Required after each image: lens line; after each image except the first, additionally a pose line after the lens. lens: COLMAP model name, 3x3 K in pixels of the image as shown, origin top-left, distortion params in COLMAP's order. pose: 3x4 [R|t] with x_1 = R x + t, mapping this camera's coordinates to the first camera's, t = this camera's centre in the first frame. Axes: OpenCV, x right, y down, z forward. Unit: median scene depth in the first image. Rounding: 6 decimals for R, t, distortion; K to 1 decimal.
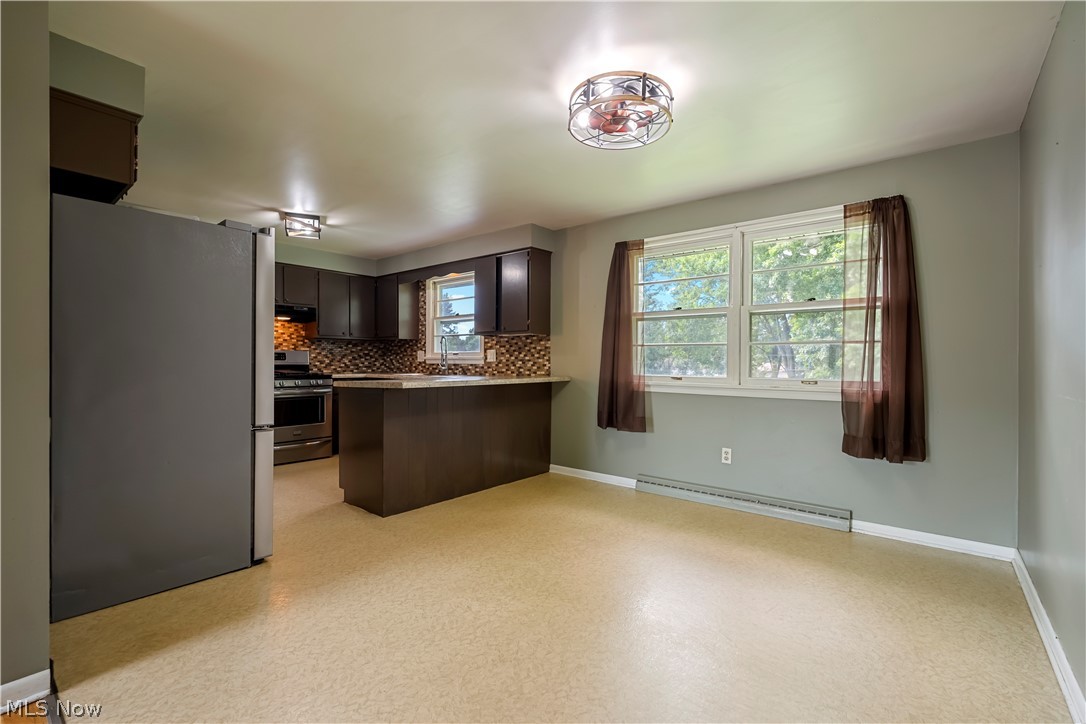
lens RADIAL K [[474.7, 0, 542.7], [0, 474.7, 368.9], [0, 0, 1]] dist [-0.001483, -0.001316]
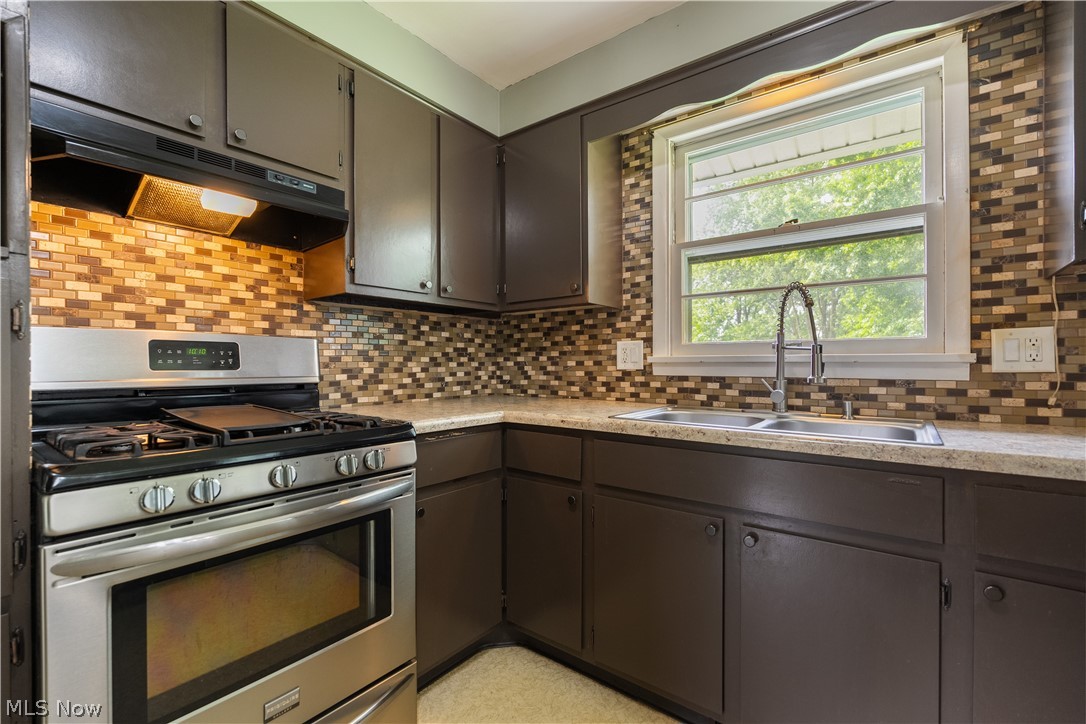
lens RADIAL K [[474.7, 0, 547.7], [0, 474.7, 367.0], [0, 0, 1]] dist [-0.001483, -0.001316]
pose [[0.999074, -0.004800, 0.042760, -0.339636], [0.005130, 0.999958, -0.007622, -0.015420], [-0.042722, 0.007834, 0.999056, 0.652711]]
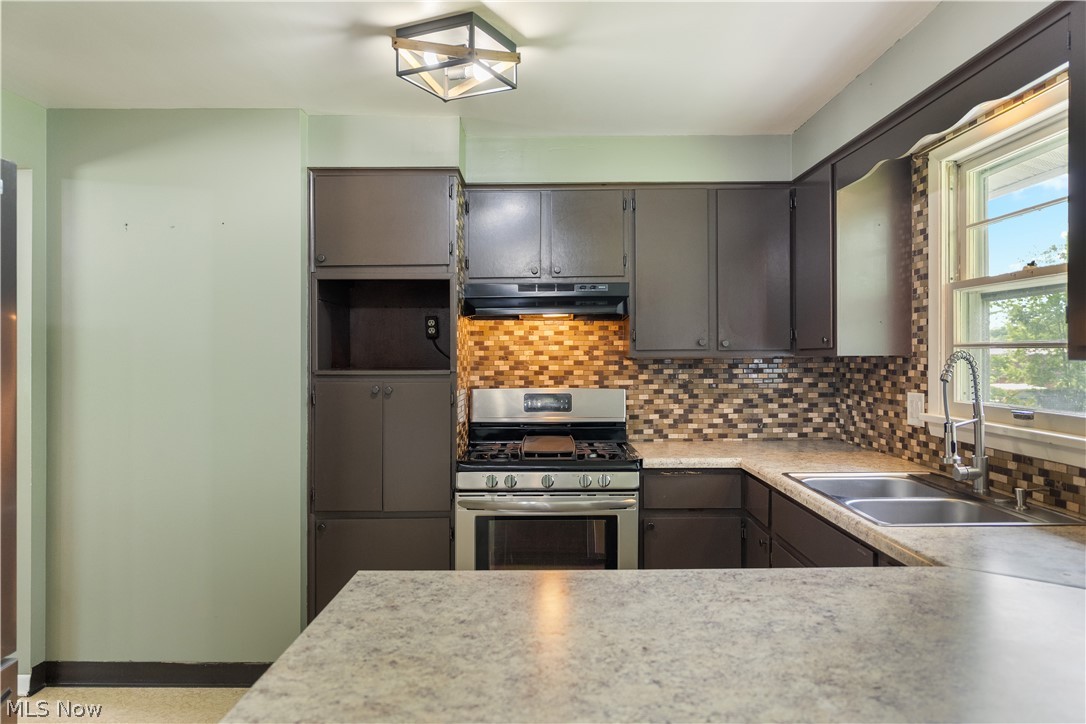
lens RADIAL K [[776.0, 0, 546.3], [0, 776.0, 356.5], [0, 0, 1]] dist [-0.000997, 0.001793]
pose [[0.642523, -0.002748, -0.766262, -0.022345], [-0.003858, 0.999969, -0.006821, -0.057699], [0.766257, 0.007339, 0.642493, 0.493235]]
